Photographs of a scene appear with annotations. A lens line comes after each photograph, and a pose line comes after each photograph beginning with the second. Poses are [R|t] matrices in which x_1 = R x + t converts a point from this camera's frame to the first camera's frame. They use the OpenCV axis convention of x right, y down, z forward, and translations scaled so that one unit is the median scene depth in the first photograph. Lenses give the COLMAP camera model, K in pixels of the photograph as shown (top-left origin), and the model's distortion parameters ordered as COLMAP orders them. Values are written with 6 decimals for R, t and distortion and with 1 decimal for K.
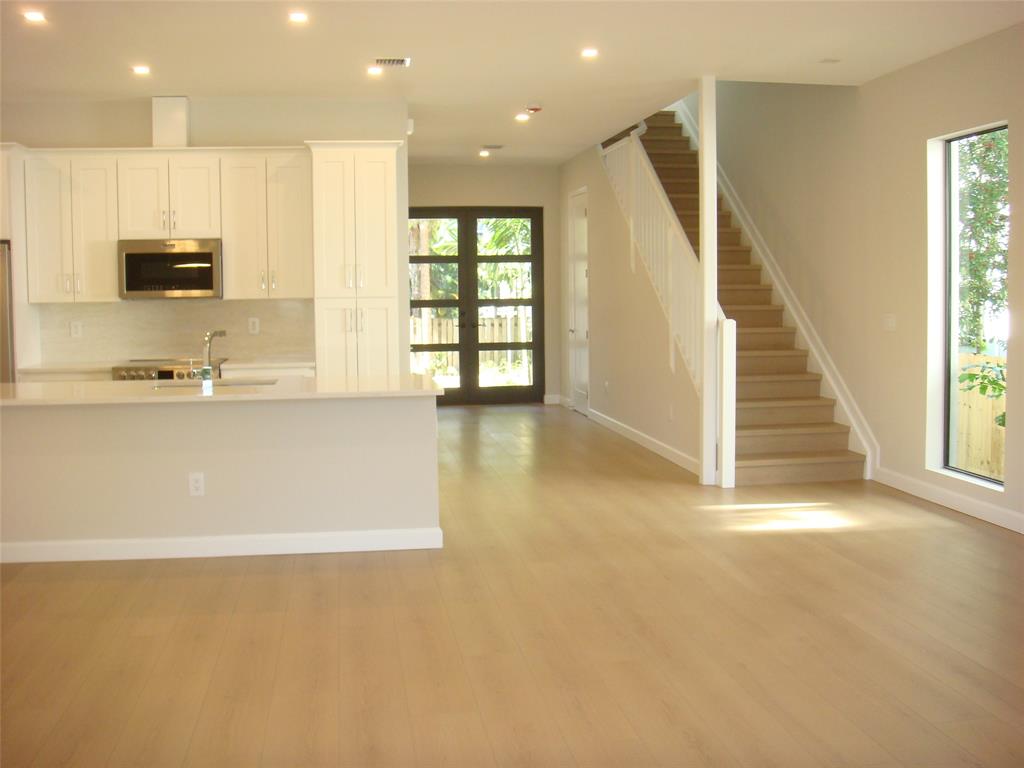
lens RADIAL K [[1066.7, 0, 512.0], [0, 1066.7, 384.0], [0, 0, 1]] dist [-0.094391, 0.006522]
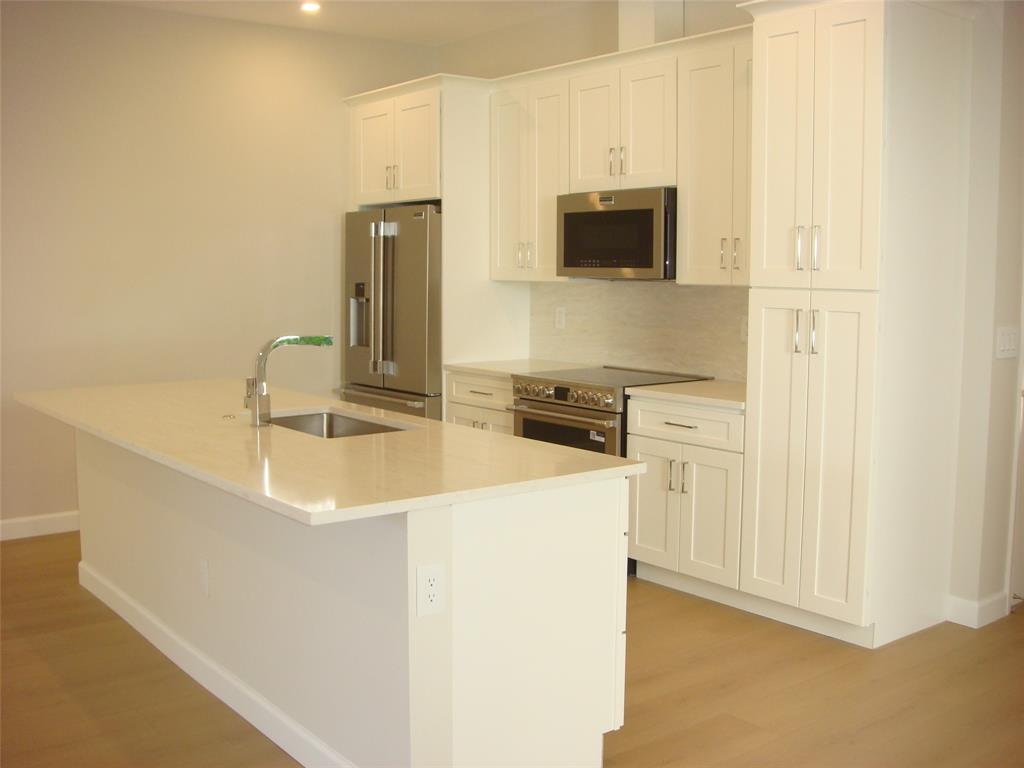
lens RADIAL K [[1066.7, 0, 512.0], [0, 1066.7, 384.0], [0, 0, 1]] dist [-0.094391, 0.006522]
pose [[0.486146, 0.108326, -0.867138, 0.237272], [-0.086384, 0.993384, 0.075667, -0.061409], [0.869598, 0.038122, 0.492287, 0.617945]]
